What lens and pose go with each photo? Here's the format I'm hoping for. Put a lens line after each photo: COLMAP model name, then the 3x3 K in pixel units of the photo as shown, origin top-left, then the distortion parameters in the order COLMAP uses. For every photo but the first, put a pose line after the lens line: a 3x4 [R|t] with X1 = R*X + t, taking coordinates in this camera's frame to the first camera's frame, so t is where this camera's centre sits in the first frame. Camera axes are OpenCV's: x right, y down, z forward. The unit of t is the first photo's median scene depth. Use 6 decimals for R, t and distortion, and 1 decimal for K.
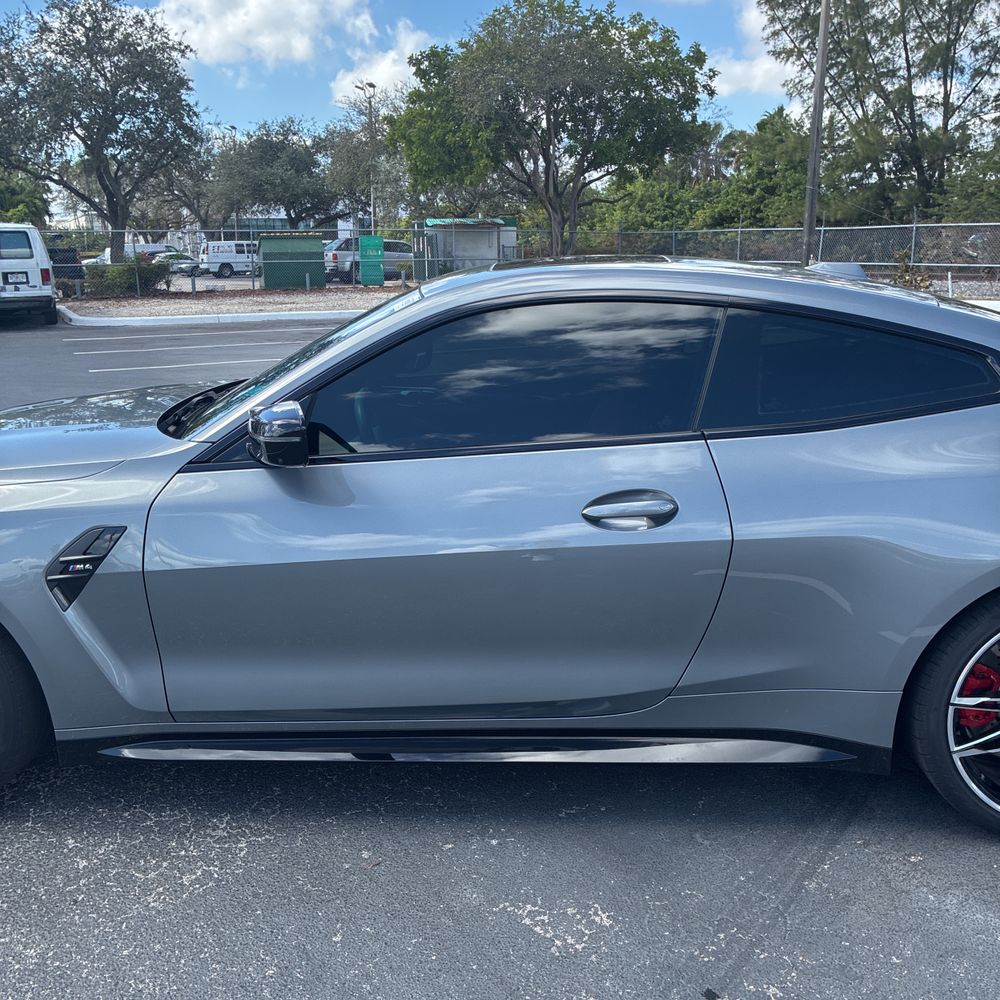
lens RADIAL K [[1007.6, 0, 500.4], [0, 1007.6, 495.4], [0, 0, 1]] dist [0.007519, -0.000971]
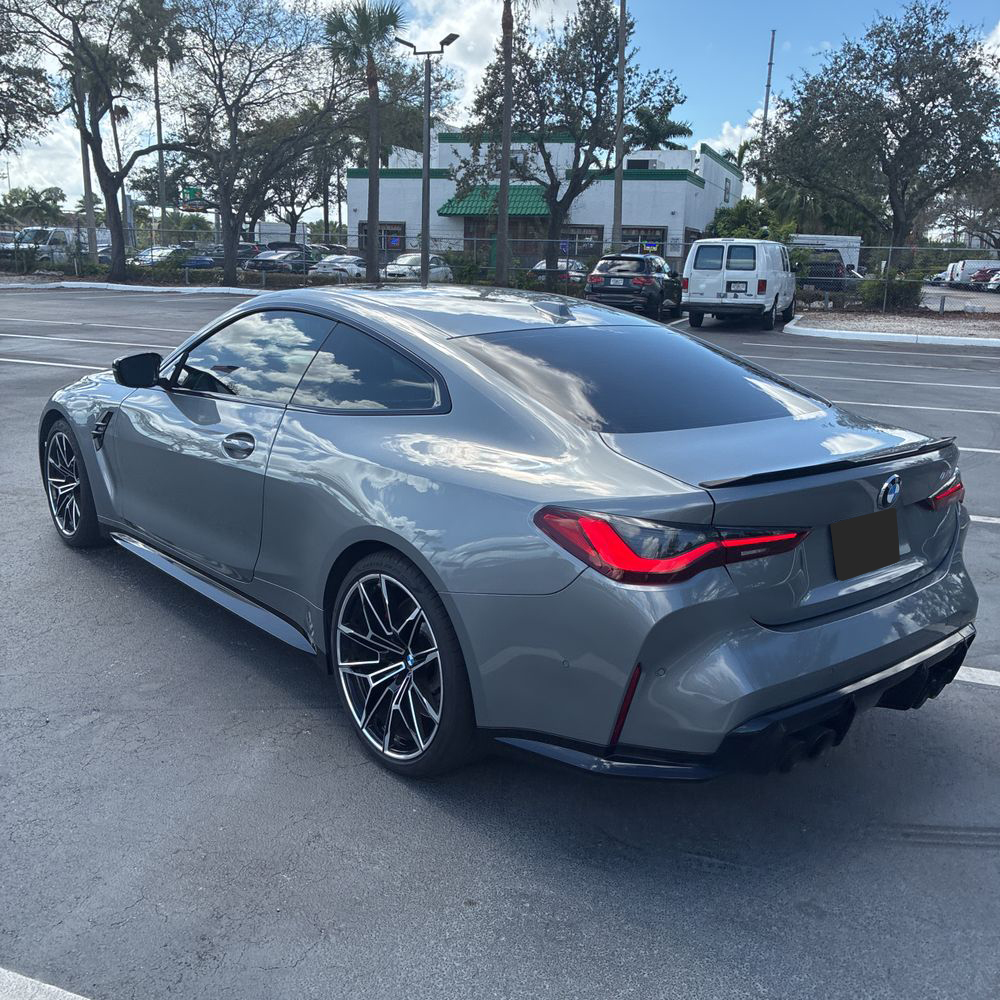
lens RADIAL K [[1009.5, 0, 498.2], [0, 1009.5, 493.2], [0, 0, 1]] dist [0.012780, 0.002719]
pose [[0.694484, 0.197474, -0.691879, 0.098824], [-0.208353, 0.975595, 0.069313, -0.006842], [0.688681, 0.096018, 0.718679, 0.011594]]
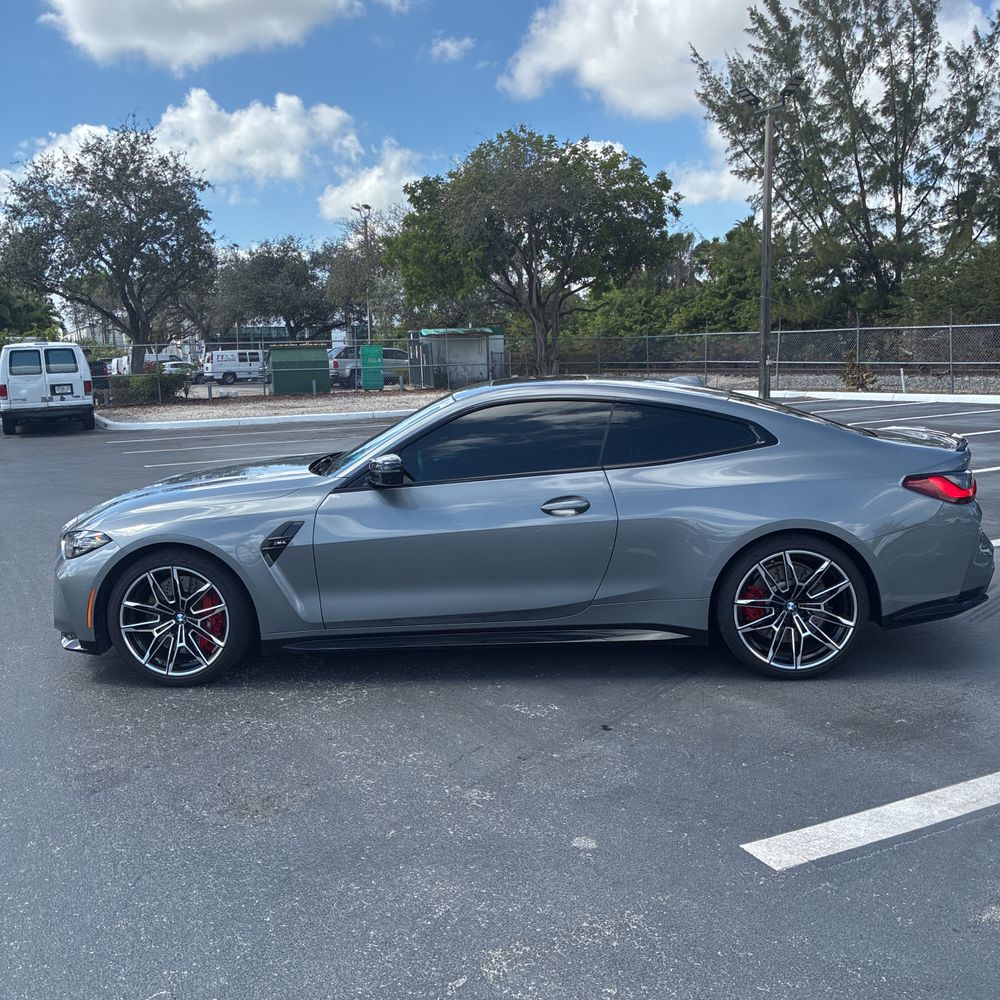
lens RADIAL K [[992.1, 0, 497.6], [0, 992.1, 497.5], [0, 0, 1]] dist [0.080696, -0.254425]
pose [[0.999808, -0.018397, 0.006686, -0.001073], [0.018946, 0.995359, -0.094352, 0.011772], [-0.004919, 0.094461, 0.995516, -0.061111]]
